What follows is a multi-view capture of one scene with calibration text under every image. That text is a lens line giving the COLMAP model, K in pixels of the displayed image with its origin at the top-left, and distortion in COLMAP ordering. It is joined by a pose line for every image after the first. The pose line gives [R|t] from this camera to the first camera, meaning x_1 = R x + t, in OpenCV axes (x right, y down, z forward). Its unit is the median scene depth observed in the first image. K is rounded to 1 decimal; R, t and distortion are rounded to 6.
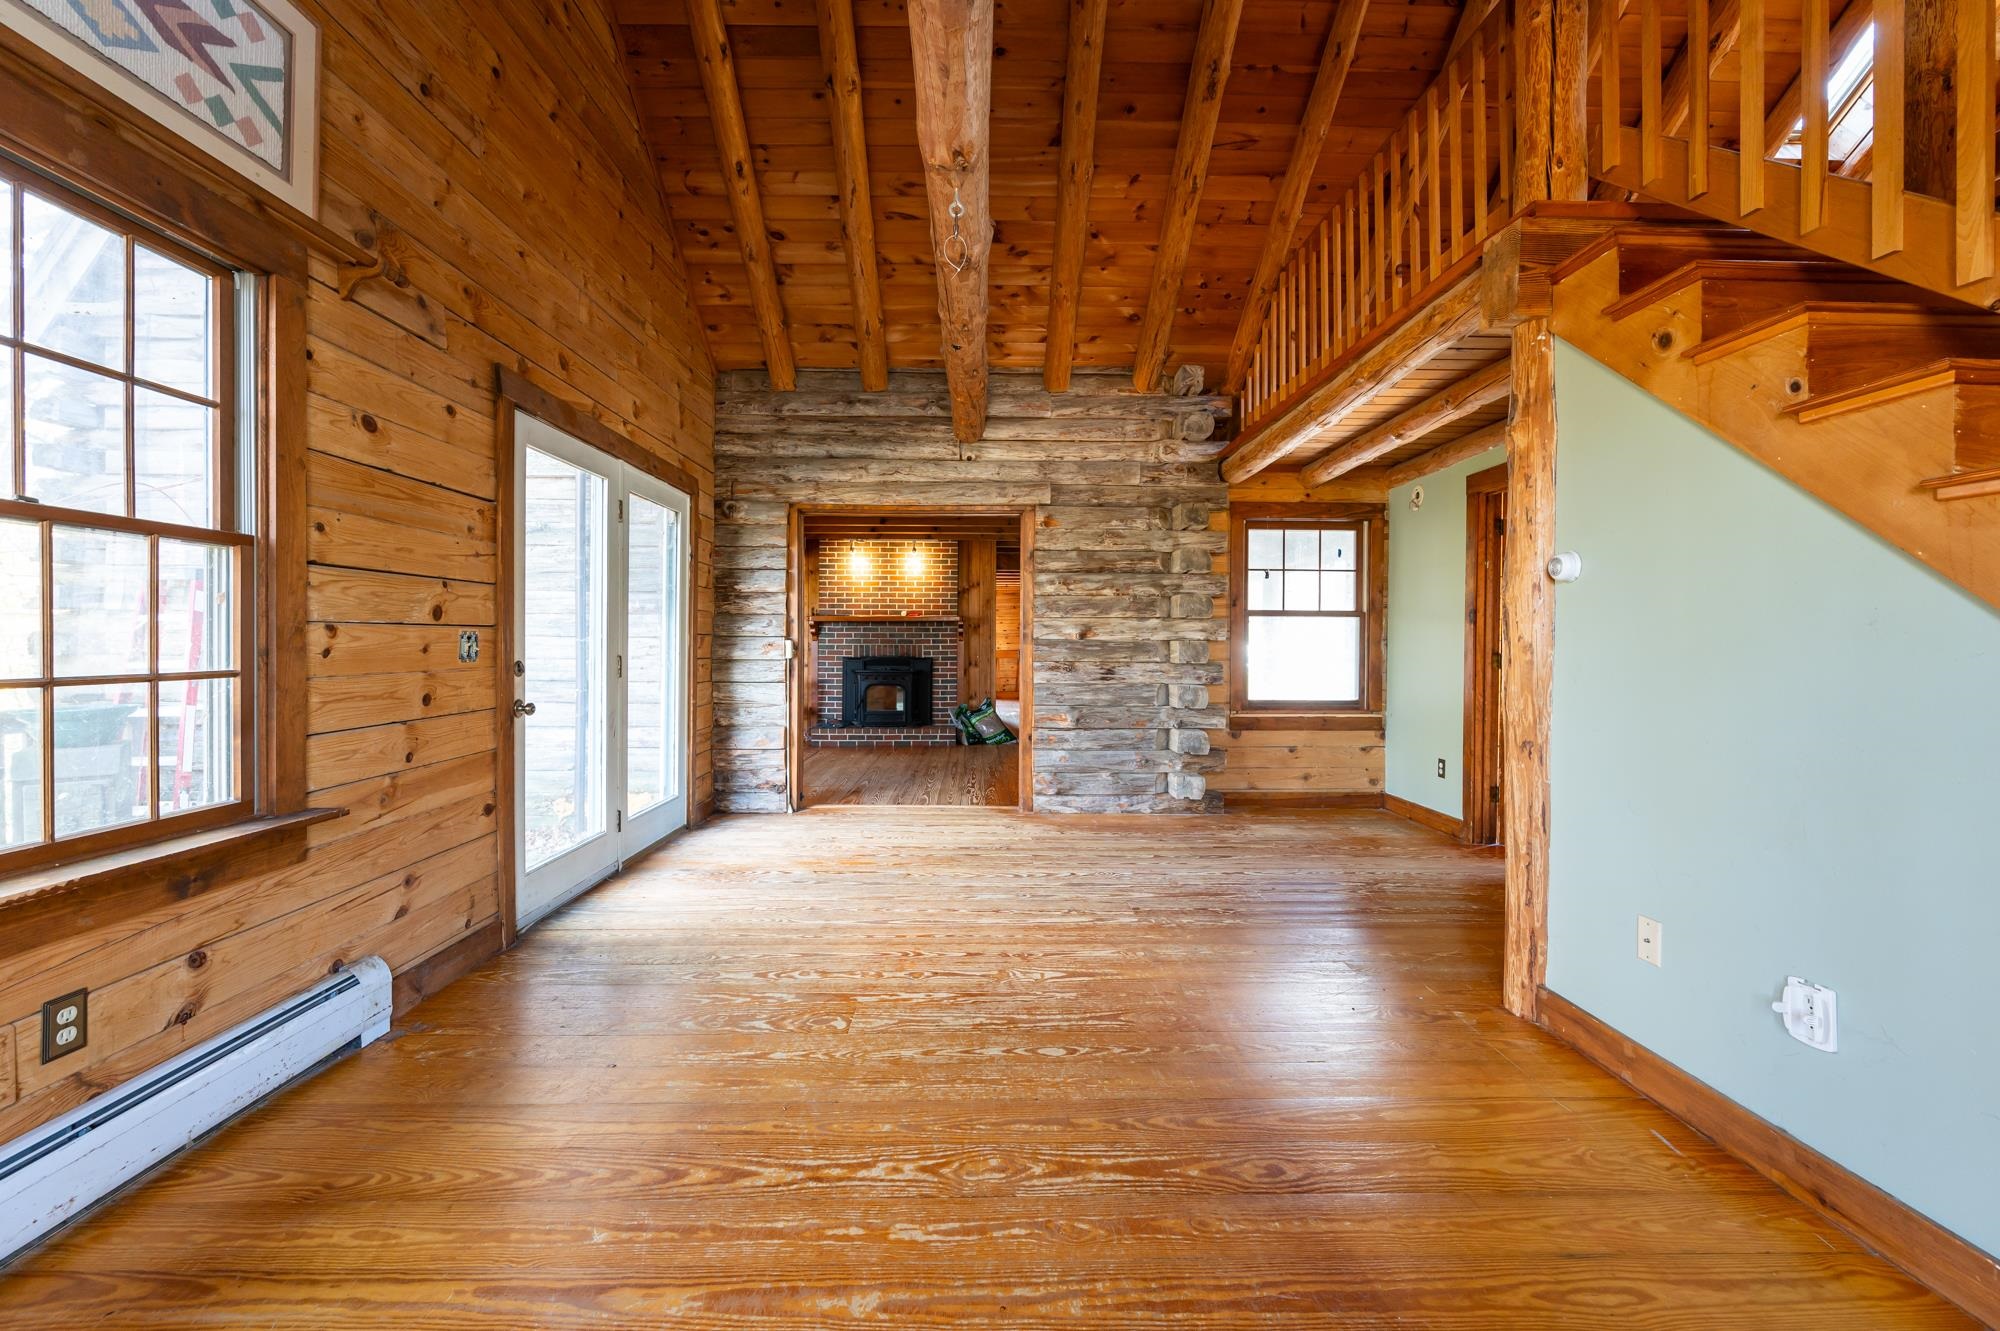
lens RADIAL K [[816.4, 0, 997.0], [0, 816.4, 653.2], [0, 0, 1]] dist [-0.006932, 0.000242]
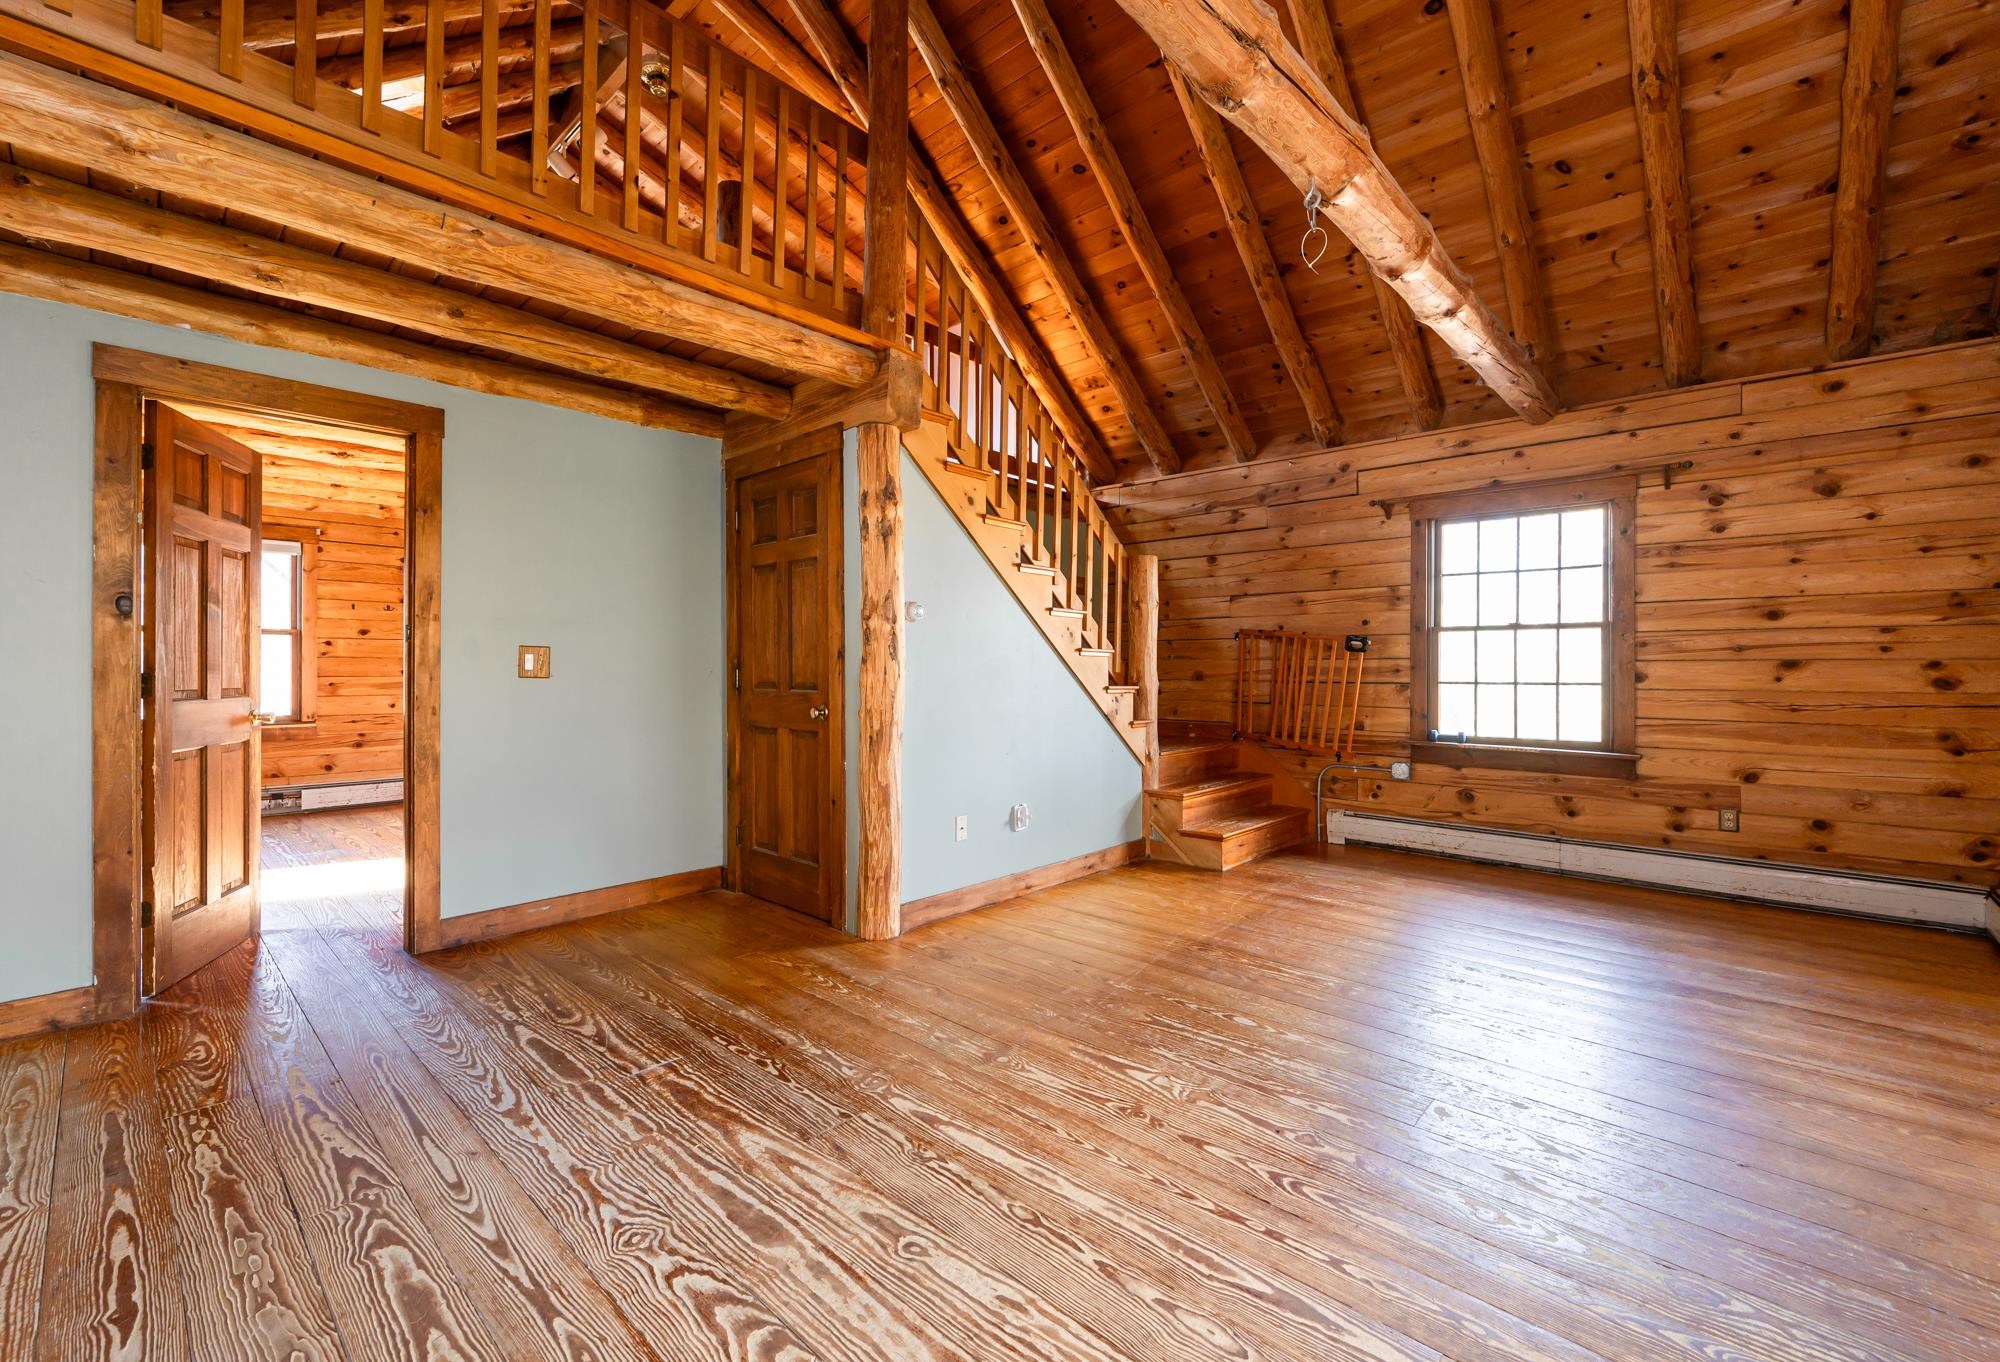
lens RADIAL K [[831.4, 0, 982.5], [0, 831.4, 666.6], [0, 0, 1]] dist [-0.000411, 0.000052]
pose [[-0.708927, -0.007422, 0.705243, -0.430968], [0.000537, 0.999939, 0.011063, -0.022983], [-0.705282, 0.008221, -0.708879, 1.820773]]
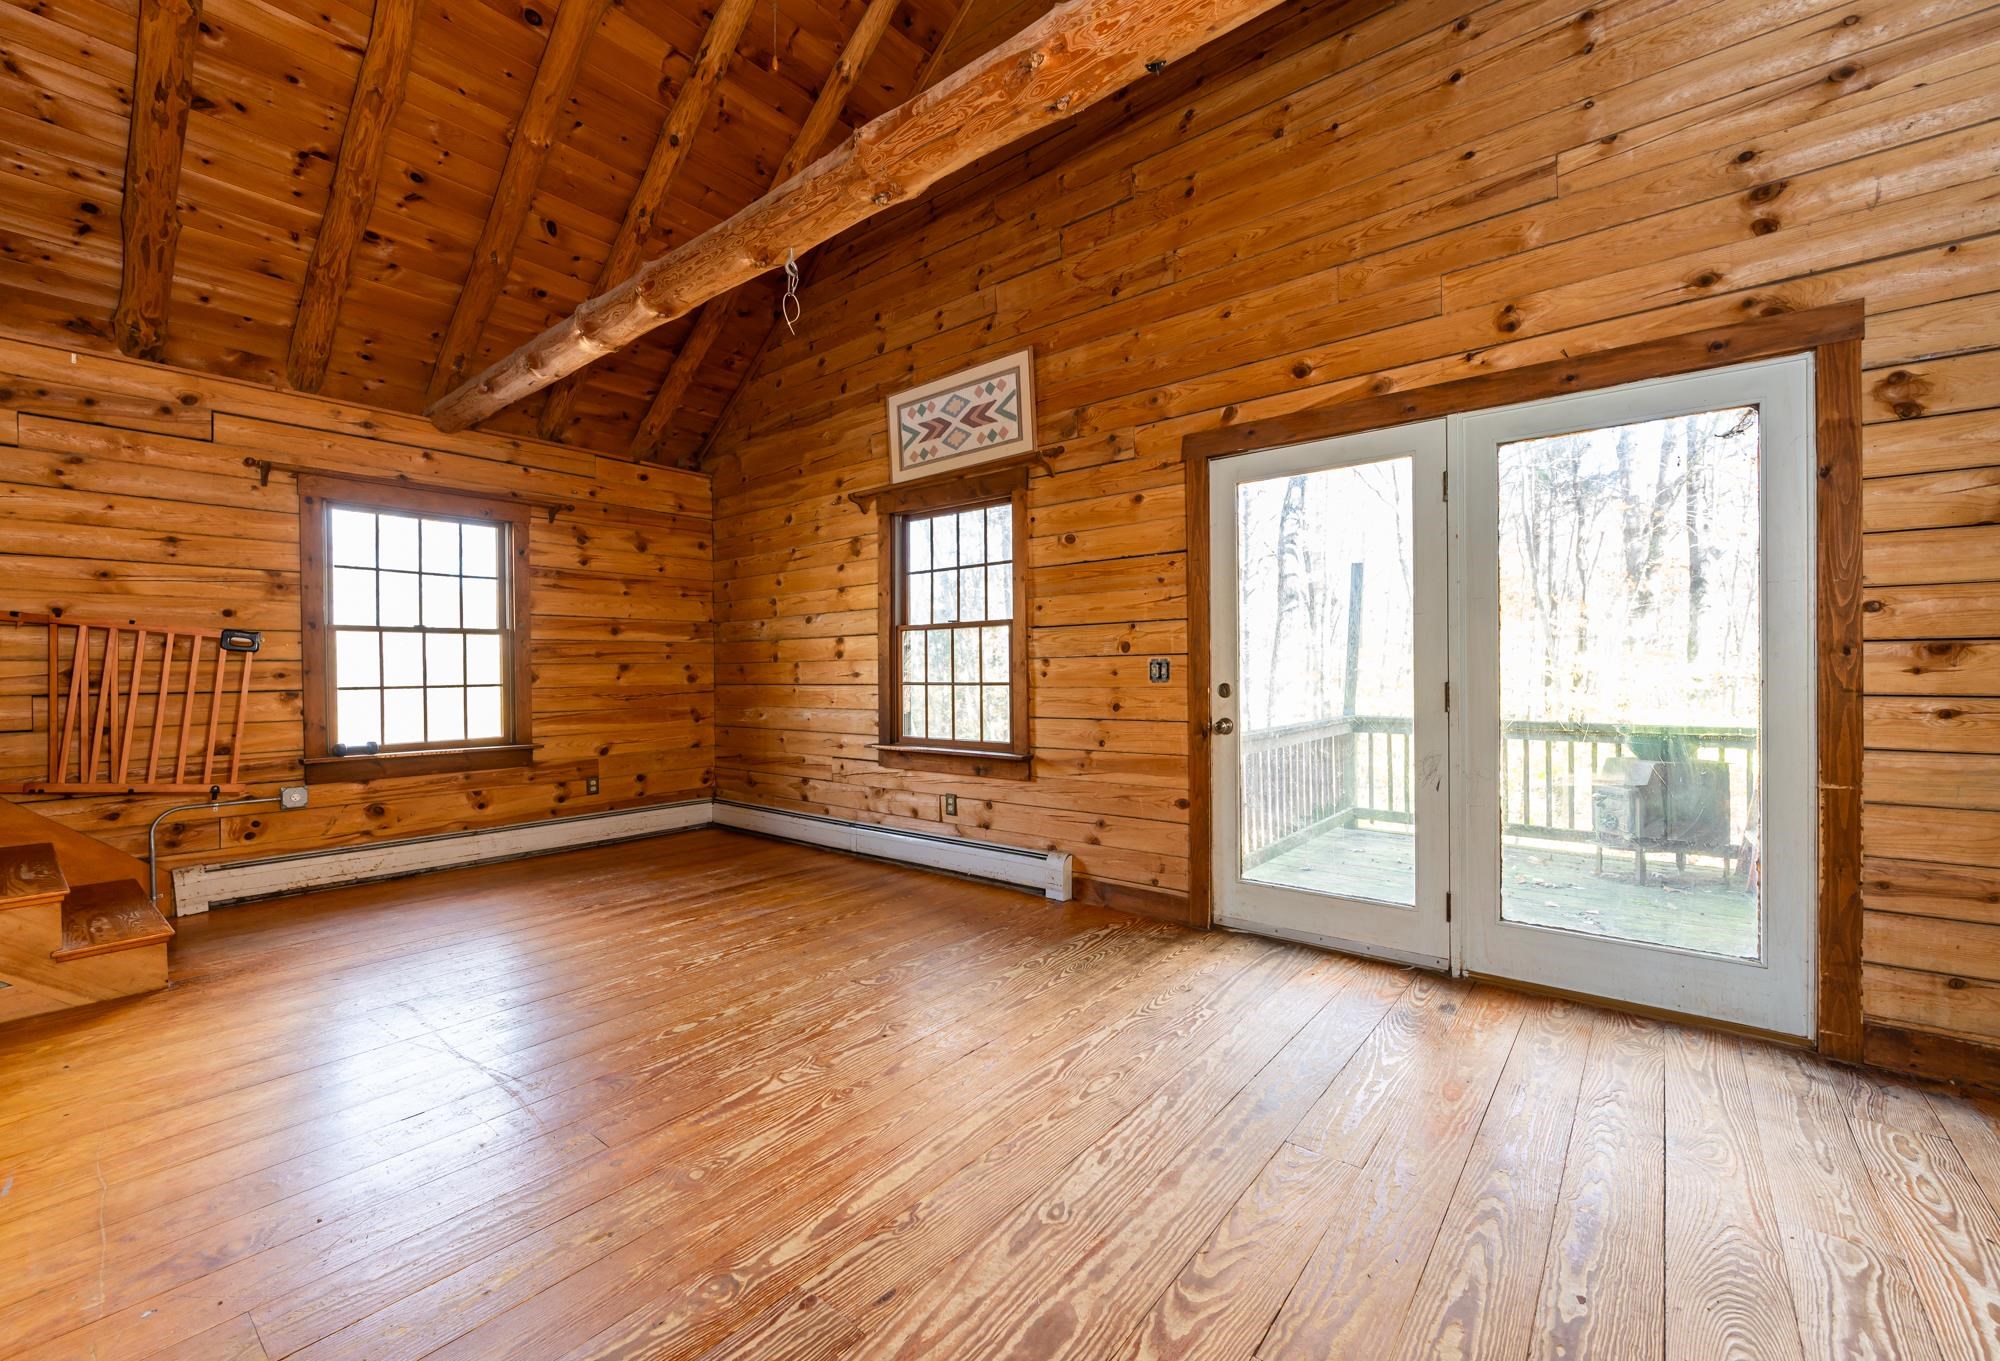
lens RADIAL K [[831.4, 0, 990.8], [0, 831.4, 672.1], [0, 0, 1]] dist [-0.000411, 0.000052]
pose [[-0.656882, 0.002302, -0.753990, 0.575810], [-0.004494, 0.999966, 0.006967, -0.015272], [0.753980, 0.007965, -0.656849, 1.811780]]
